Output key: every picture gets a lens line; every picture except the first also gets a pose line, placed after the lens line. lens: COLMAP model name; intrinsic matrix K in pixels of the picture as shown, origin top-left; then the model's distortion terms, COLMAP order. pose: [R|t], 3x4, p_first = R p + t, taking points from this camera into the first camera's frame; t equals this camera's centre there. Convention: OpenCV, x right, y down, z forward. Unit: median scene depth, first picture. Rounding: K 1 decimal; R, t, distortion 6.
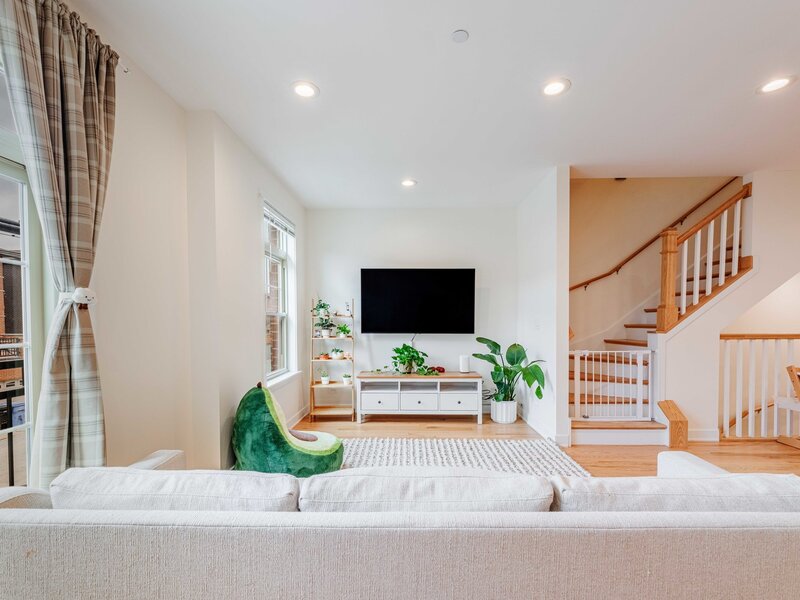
lens RADIAL K [[374.9, 0, 399.5], [0, 374.9, 327.4], [0, 0, 1]] dist [0.000723, -0.000367]
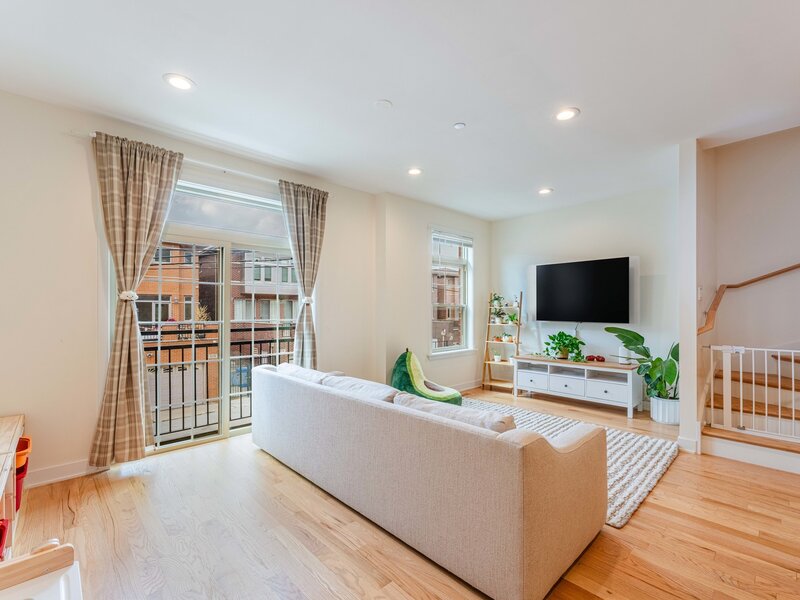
lens RADIAL K [[366.1, 0, 400.0], [0, 366.1, 300.0], [0, 0, 1]] dist [0.002581, 0.000380]
pose [[0.702494, -0.018603, -0.711447, 0.469283], [-0.013550, 0.999128, -0.039505, 0.000604], [0.711561, 0.037392, 0.701629, -0.091686]]
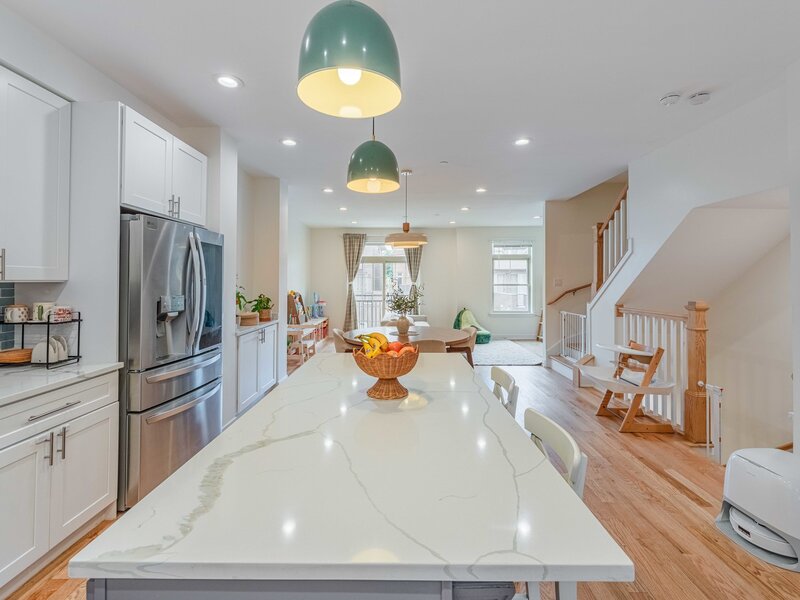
lens RADIAL K [[368.4, 0, 399.1], [0, 368.4, 274.1], [0, 0, 1]] dist [-0.001138, -0.000103]
pose [[0.007026, -0.016417, -0.999841, 1.723605], [-0.016632, 0.999725, -0.016532, -0.047566], [0.999837, 0.016746, 0.006751, 0.268844]]
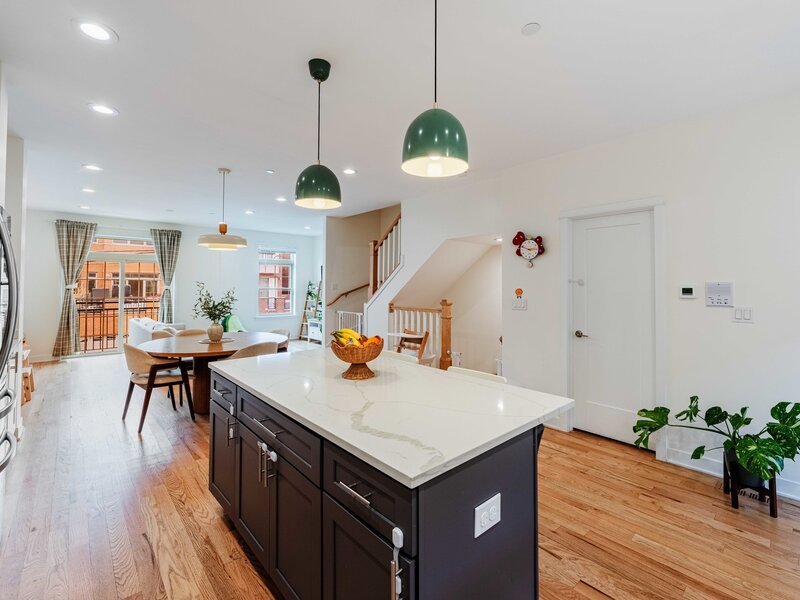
lens RADIAL K [[368.4, 0, 399.1], [0, 368.4, 274.1], [0, 0, 1]] dist [-0.001138, -0.000103]
pose [[0.679035, -0.016912, -0.733911, 1.729613], [-0.019594, 0.998961, -0.041150, -0.043506], [0.733844, 0.042322, 0.677998, -0.015494]]
